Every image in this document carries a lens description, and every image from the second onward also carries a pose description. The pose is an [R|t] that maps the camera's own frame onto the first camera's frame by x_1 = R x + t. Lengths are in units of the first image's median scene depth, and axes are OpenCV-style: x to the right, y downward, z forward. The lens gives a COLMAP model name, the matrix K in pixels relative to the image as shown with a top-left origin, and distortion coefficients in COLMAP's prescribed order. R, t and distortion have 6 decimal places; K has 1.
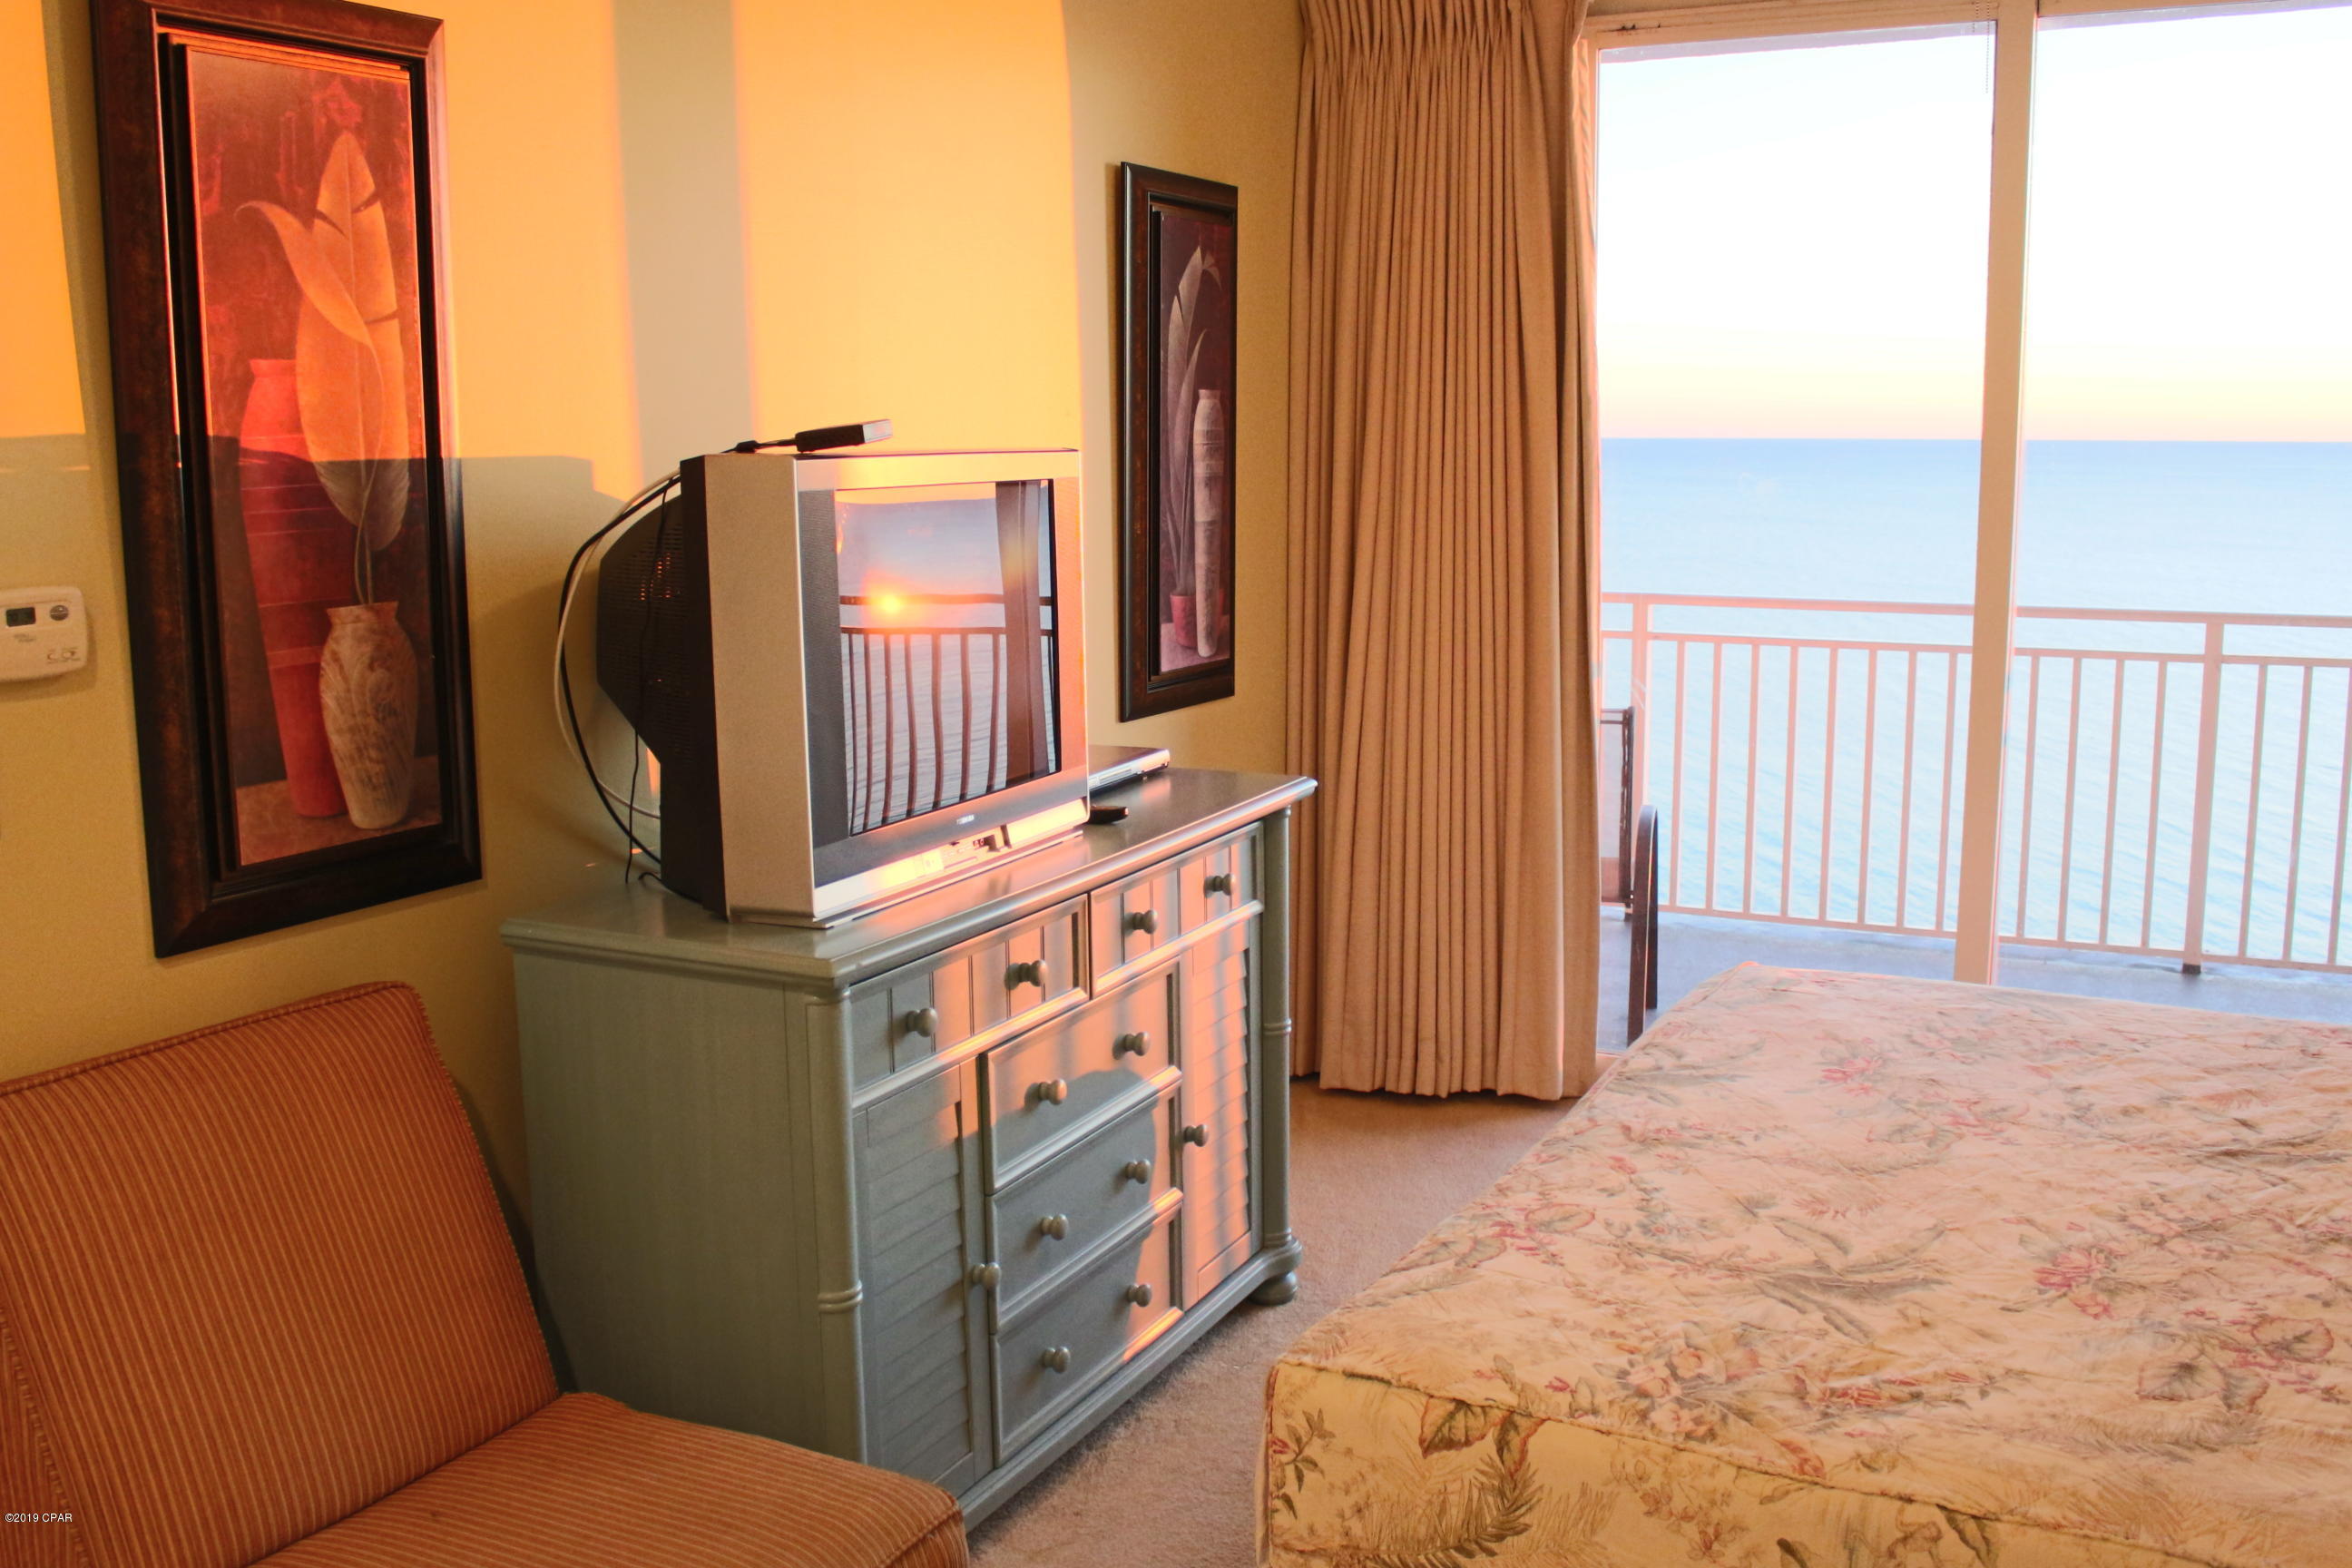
lens RADIAL K [[2170.1, 0, 1185.6], [0, 2170.1, 787.8], [0, 0, 1]] dist [-0.146653, 0.117178]
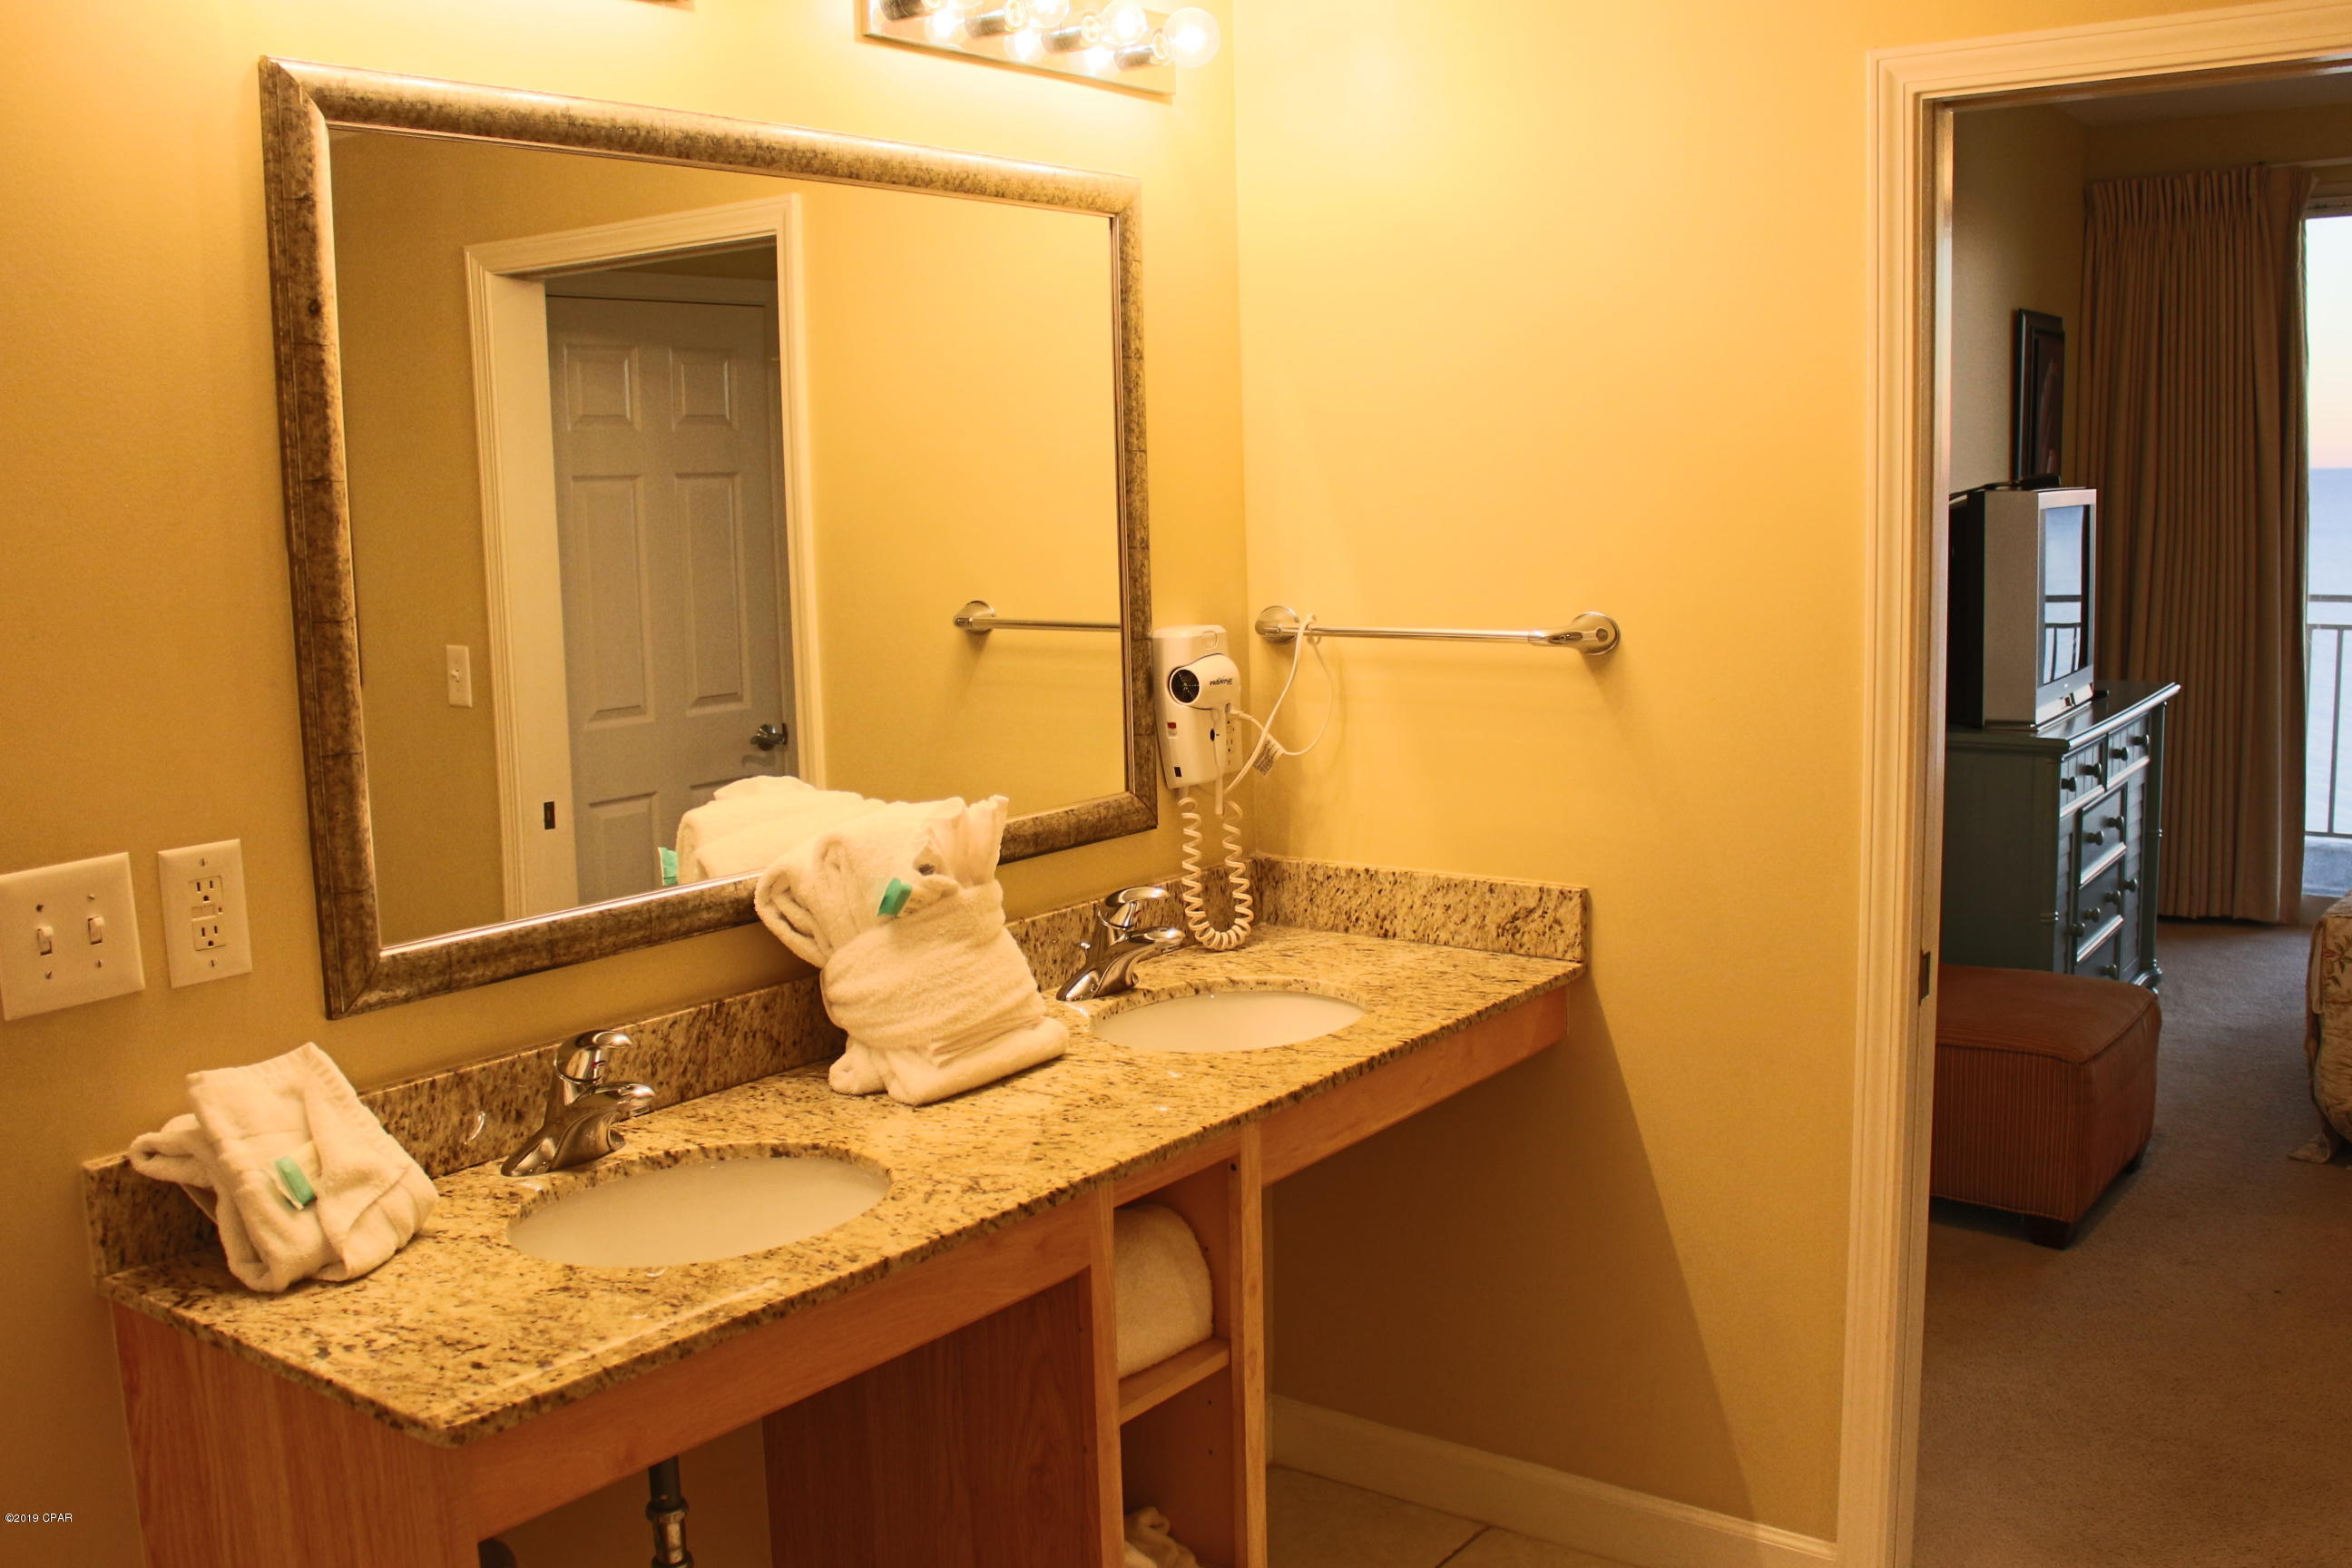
lens RADIAL K [[2170.1, 0, 1185.6], [0, 2170.1, 787.8], [0, 0, 1]] dist [-0.146653, 0.117178]
pose [[0.987528, 0.016266, -0.156600, -0.615548], [-0.019959, 0.999558, -0.022039, 0.174313], [0.156172, 0.024890, 0.987416, -1.003217]]
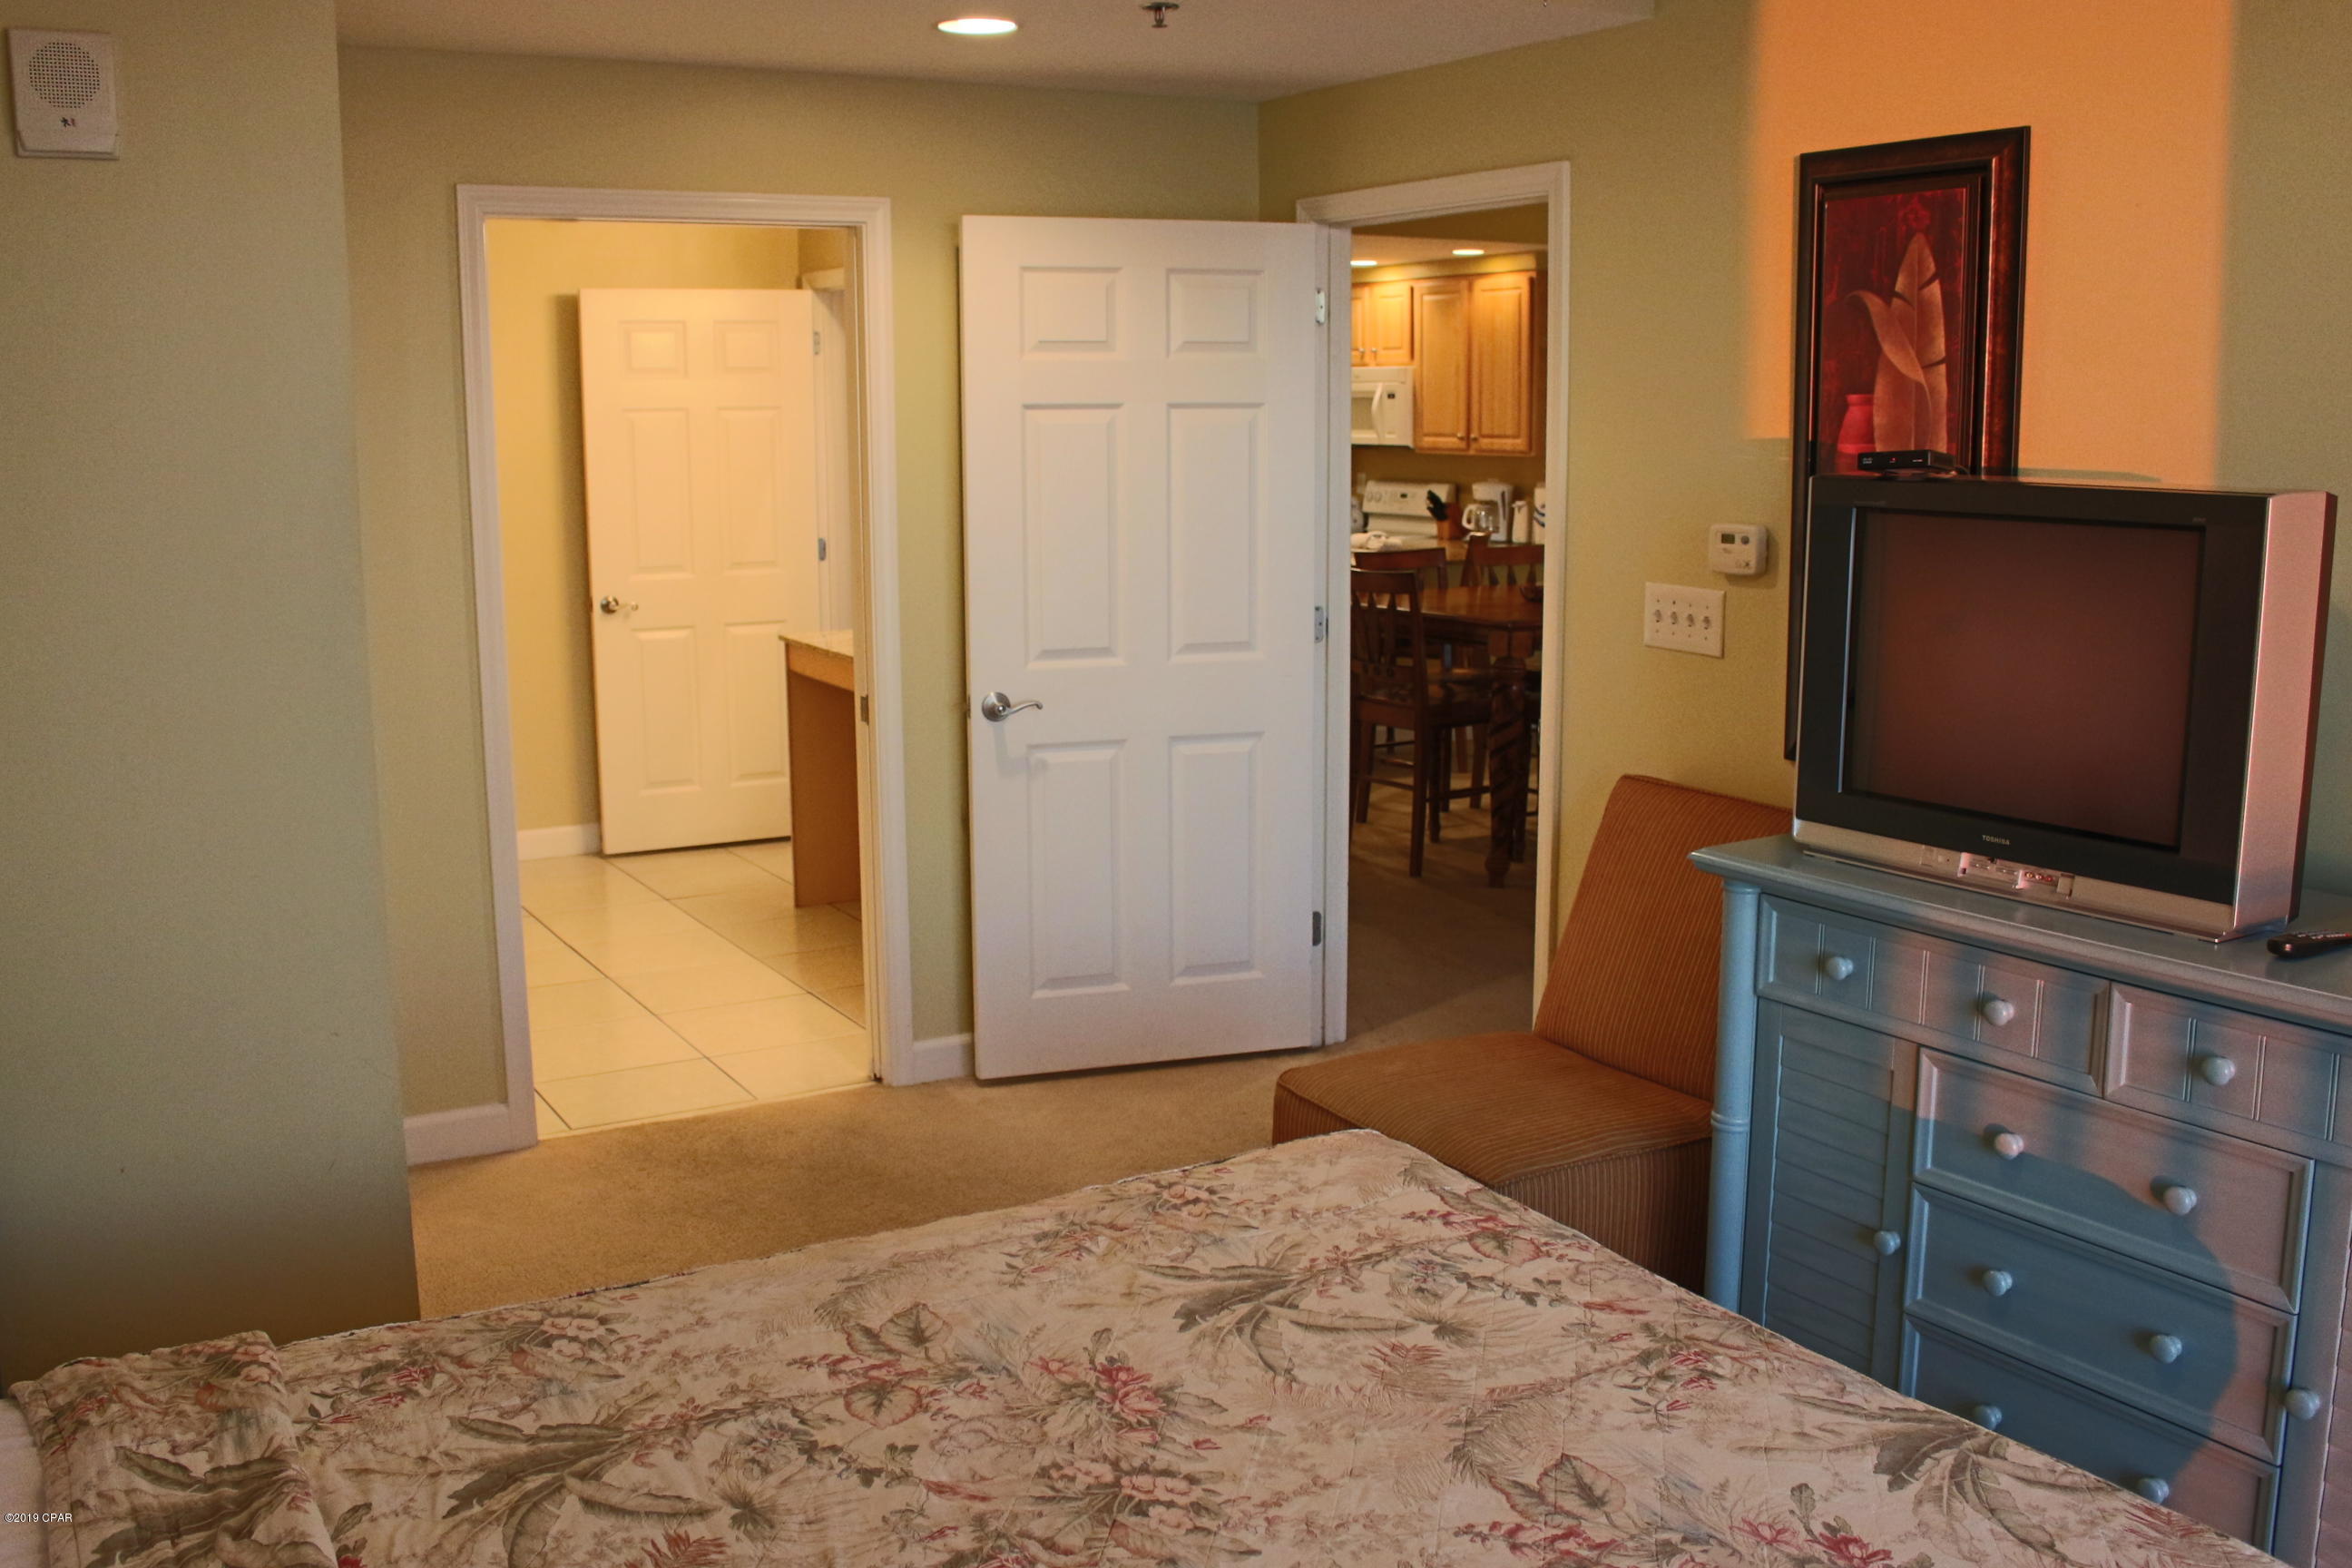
lens RADIAL K [[2170.1, 0, 1185.6], [0, 2170.1, 787.8], [0, 0, 1]] dist [-0.146653, 0.117178]
pose [[-0.526181, 0.159567, -0.835267, 1.099505], [-0.127858, 0.956226, 0.263219, -0.263493], [0.840705, 0.245297, -0.482746, 1.348186]]
